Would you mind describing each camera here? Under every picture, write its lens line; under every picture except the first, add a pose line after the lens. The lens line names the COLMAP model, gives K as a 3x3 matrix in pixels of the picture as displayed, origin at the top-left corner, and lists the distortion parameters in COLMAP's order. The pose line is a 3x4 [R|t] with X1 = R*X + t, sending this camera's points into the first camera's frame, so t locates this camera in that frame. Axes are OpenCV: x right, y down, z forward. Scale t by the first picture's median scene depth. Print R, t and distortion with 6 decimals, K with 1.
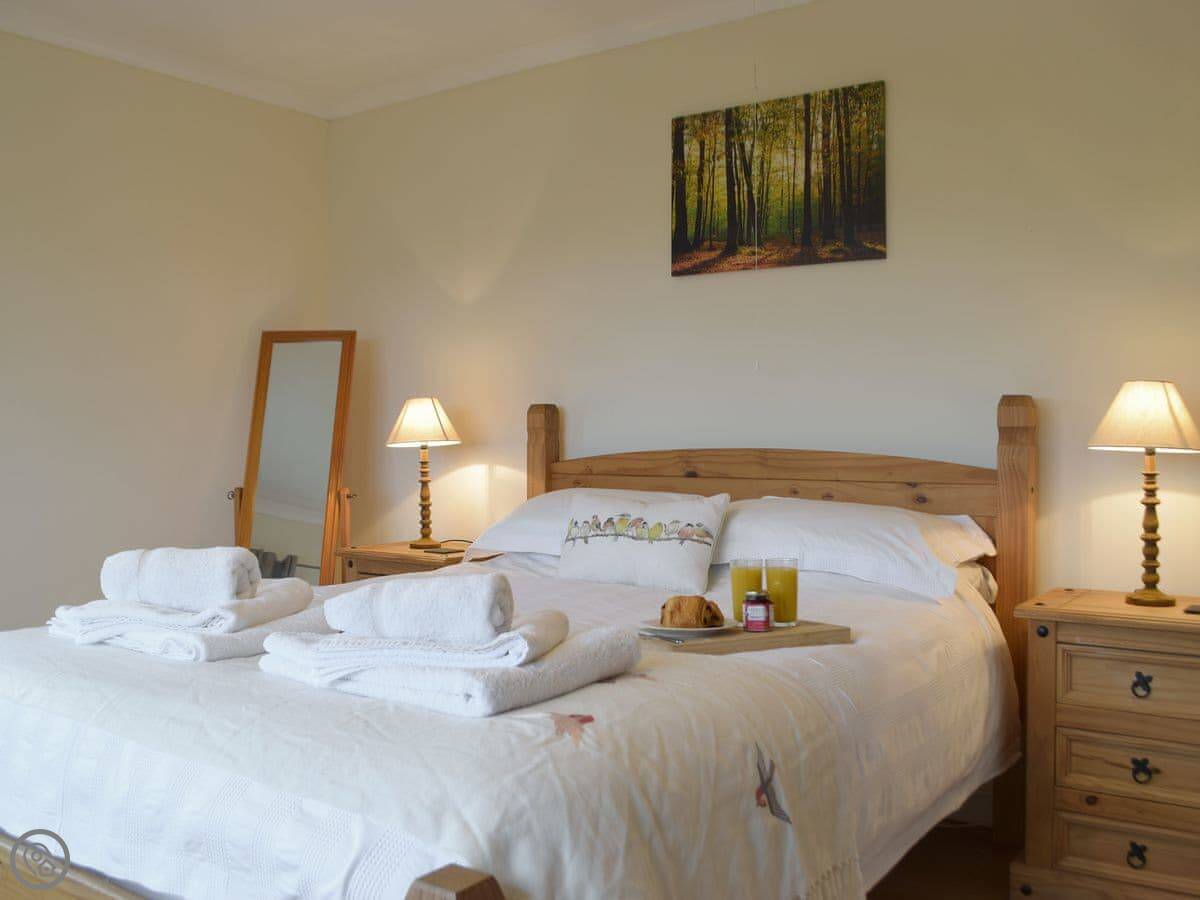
lens RADIAL K [[1253.0, 0, 600.0], [0, 1253.0, 450.0], [0, 0, 1]] dist [-0.014294, -0.010475]
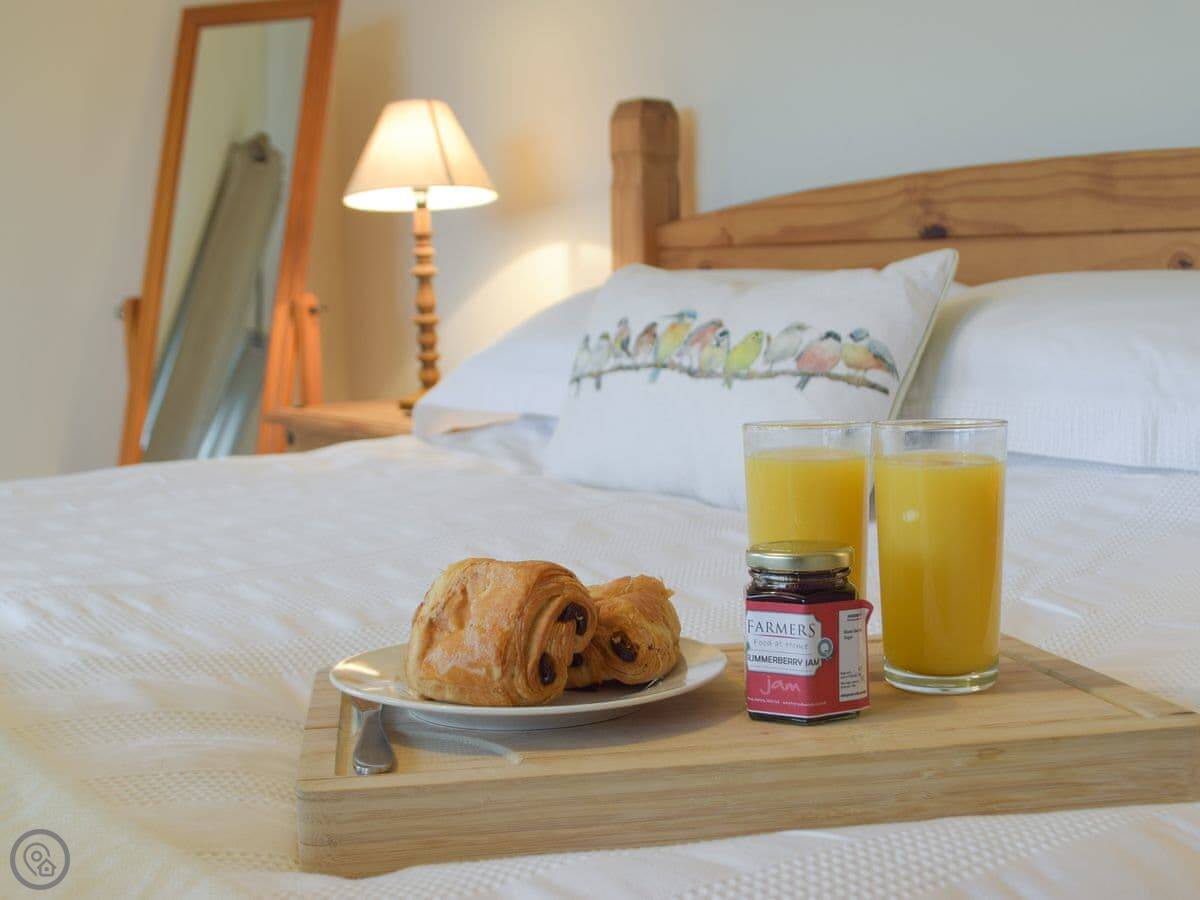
lens RADIAL K [[1576.7, 0, 575.0], [0, 1576.7, 485.1], [0, 0, 1]] dist [-0.037718, 0.012882]
pose [[0.955344, 0.023285, -0.294577, 0.130701], [0.009903, 0.993807, 0.110674, 0.050056], [0.295329, -0.108649, 0.949198, 0.528468]]
